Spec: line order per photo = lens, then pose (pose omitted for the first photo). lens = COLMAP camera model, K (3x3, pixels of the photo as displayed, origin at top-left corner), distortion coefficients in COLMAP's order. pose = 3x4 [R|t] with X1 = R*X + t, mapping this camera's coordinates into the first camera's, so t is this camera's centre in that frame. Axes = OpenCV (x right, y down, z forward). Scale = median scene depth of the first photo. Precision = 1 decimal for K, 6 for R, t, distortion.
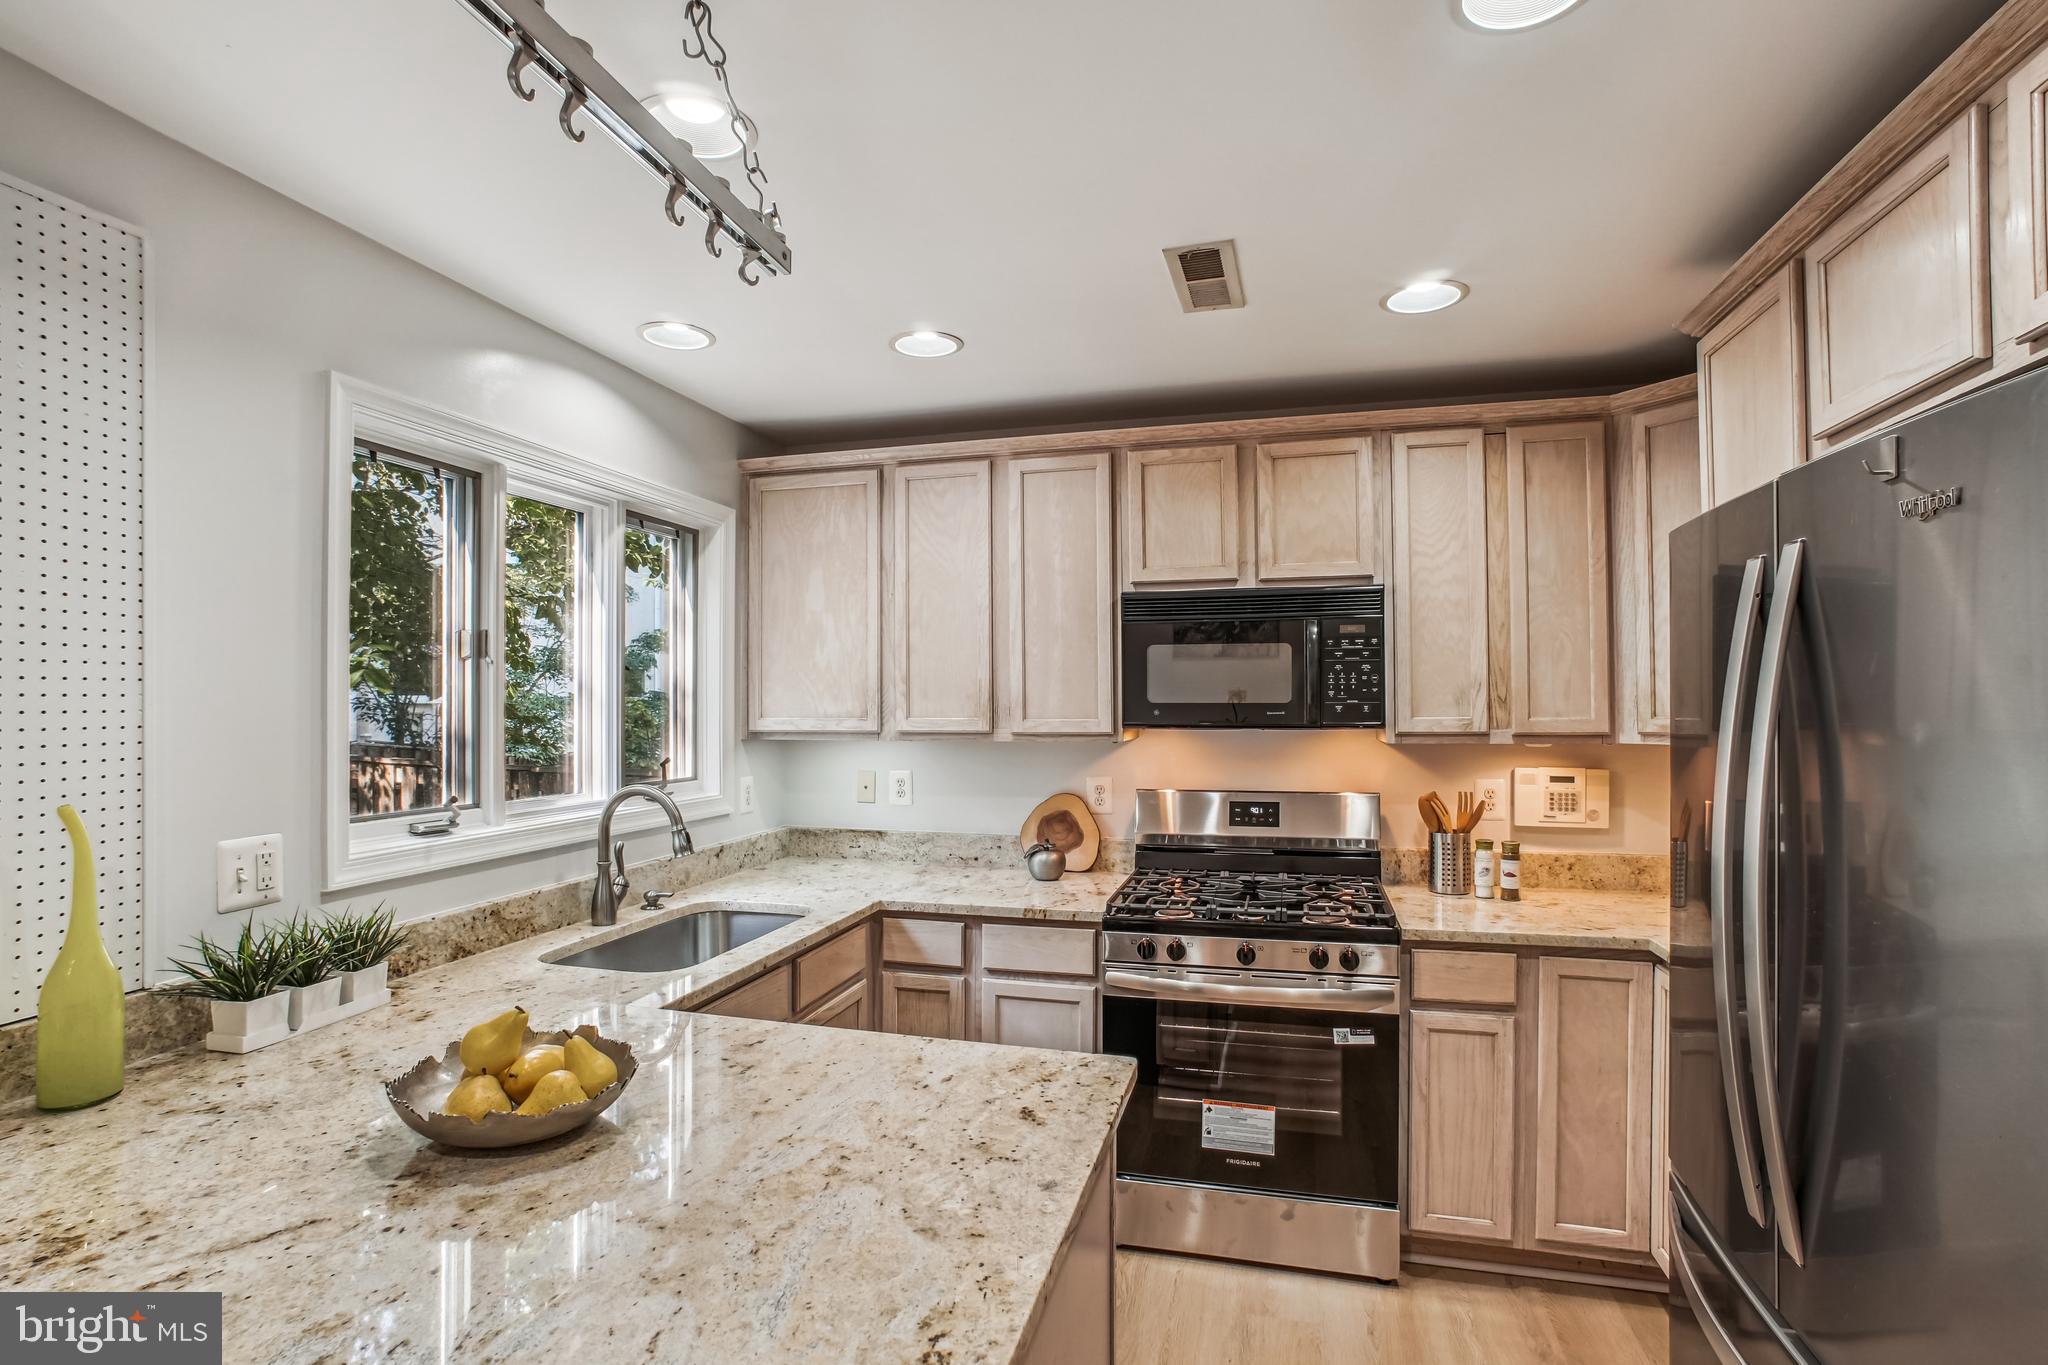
lens RADIAL K [[1008.6, 0, 1019.5], [0, 1008.6, 680.9], [0, 0, 1]] dist [-0.059392, 0.037482]
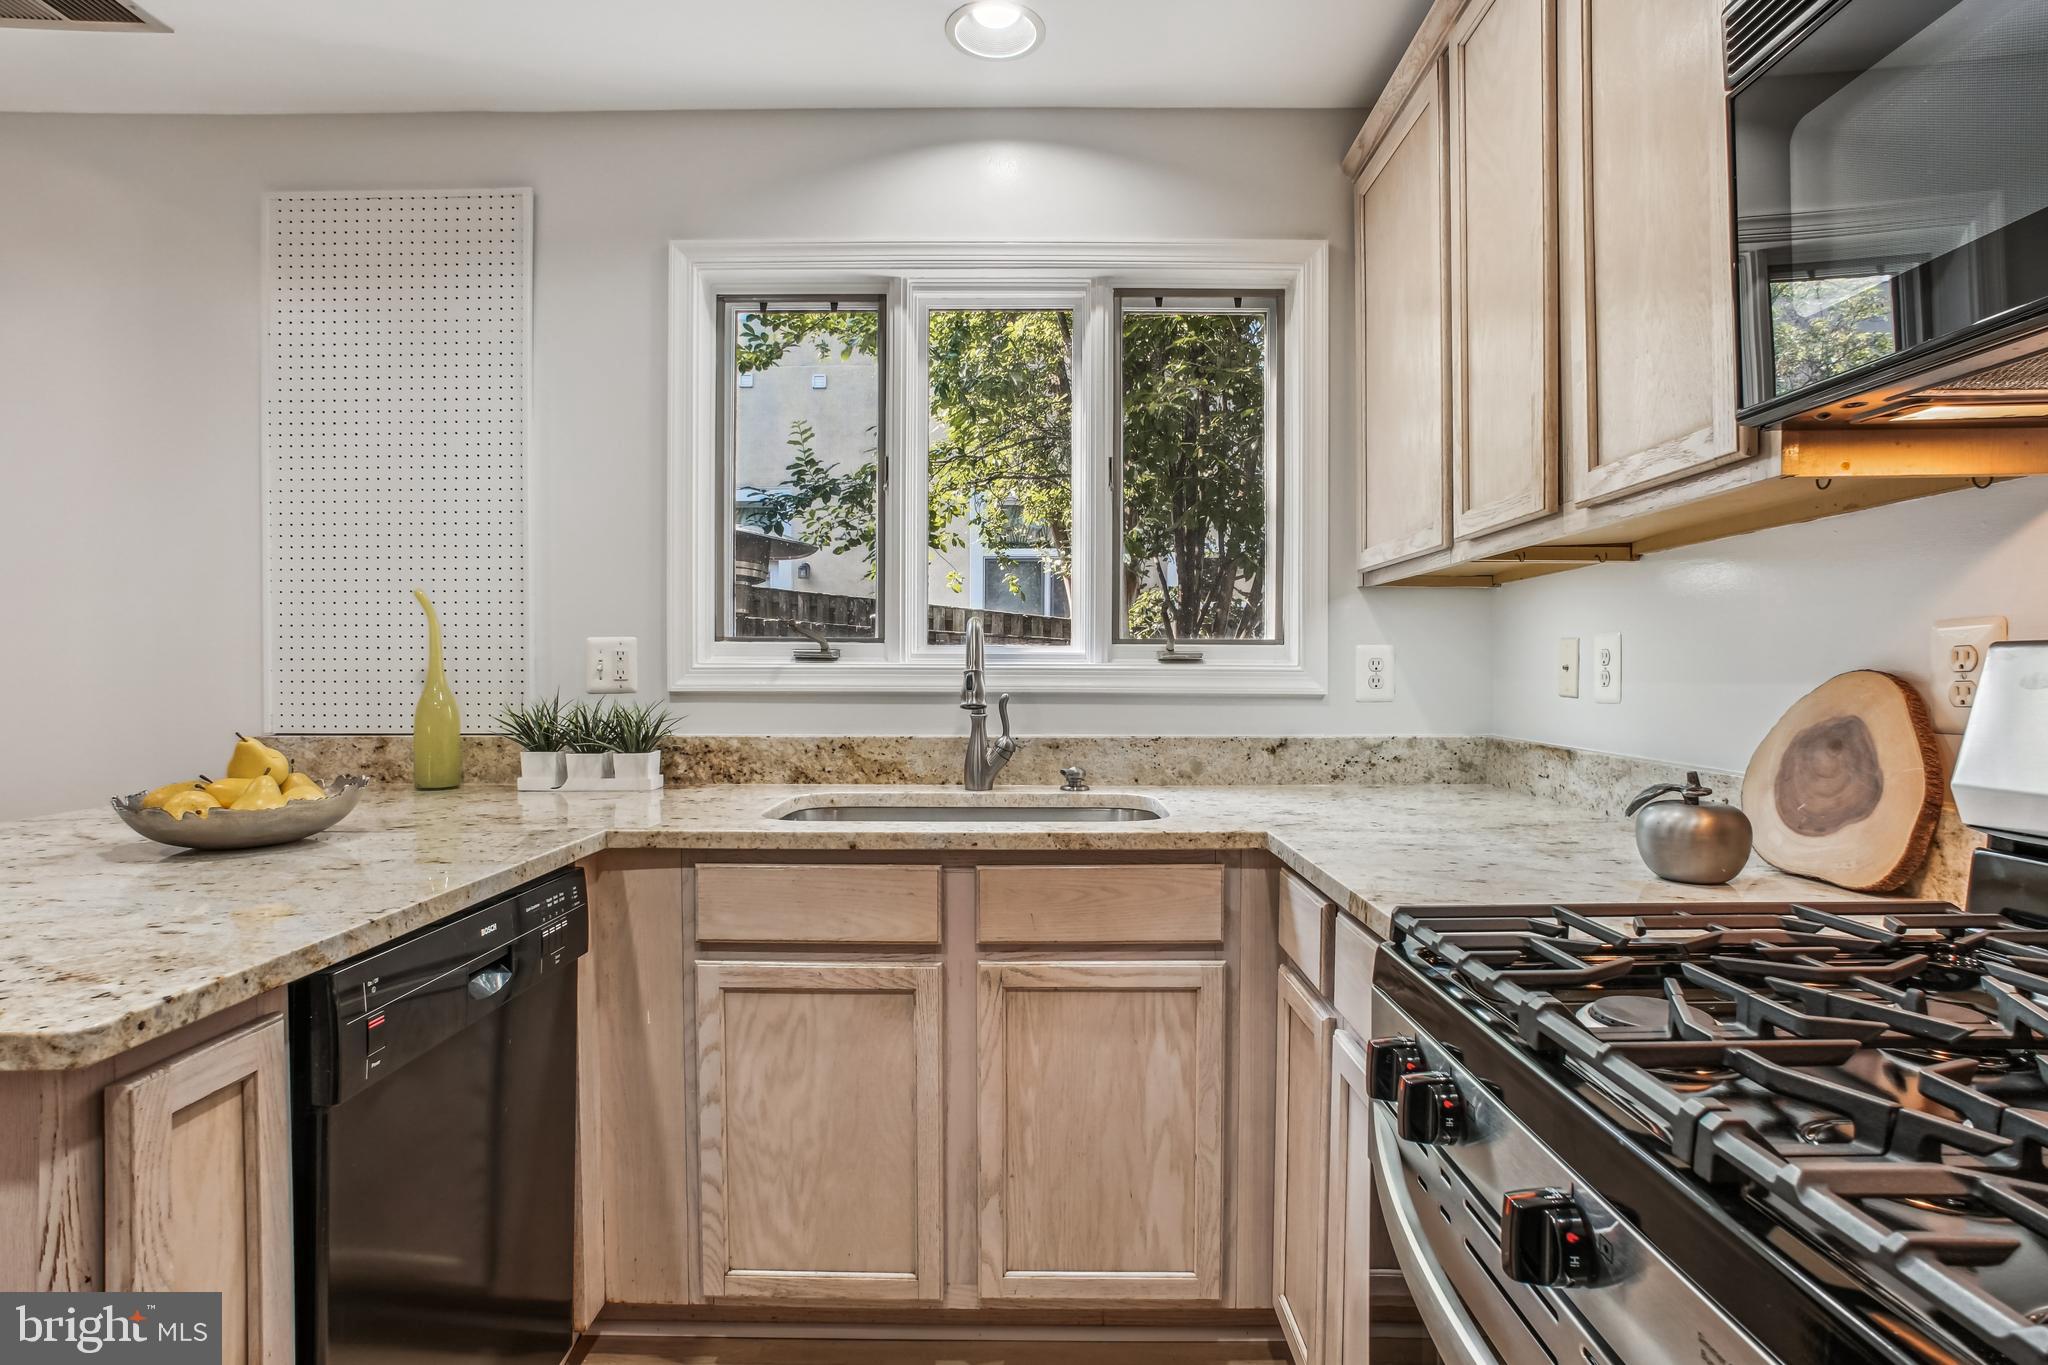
lens RADIAL K [[1008.6, 0, 1019.5], [0, 1008.6, 680.9], [0, 0, 1]] dist [-0.059392, 0.037482]
pose [[0.250094, 0.016985, -0.968072, 0.423090], [0.015247, 0.999653, 0.021478, 0.142710], [0.968101, -0.020132, 0.249749, 0.865756]]
